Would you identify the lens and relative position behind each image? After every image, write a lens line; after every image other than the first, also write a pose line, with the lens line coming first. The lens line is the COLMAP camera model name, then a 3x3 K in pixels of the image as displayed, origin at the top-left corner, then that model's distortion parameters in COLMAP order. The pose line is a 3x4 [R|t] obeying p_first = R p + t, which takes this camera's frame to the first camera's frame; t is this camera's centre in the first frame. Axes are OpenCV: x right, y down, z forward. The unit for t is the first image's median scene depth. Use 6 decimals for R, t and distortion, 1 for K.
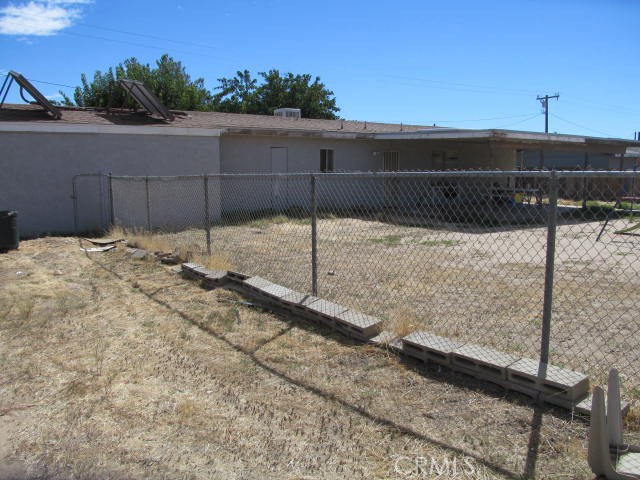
lens RADIAL K [[527.1, 0, 320.0], [0, 527.1, 240.0], [0, 0, 1]] dist [-0.122300, 0.067874]
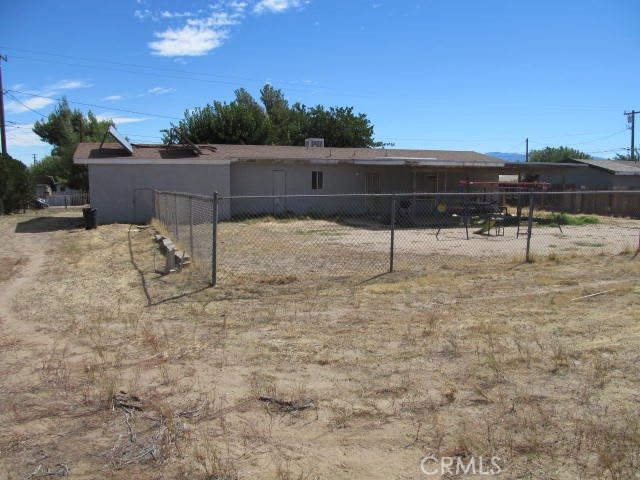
lens RADIAL K [[527.1, 0, 320.0], [0, 527.1, 240.0], [0, 0, 1]] dist [-0.122300, 0.067874]
pose [[0.967654, 0.034548, -0.249905, 0.219941], [-0.039636, 0.999096, -0.015355, 0.018200], [0.249149, 0.024764, 0.968148, -0.205296]]
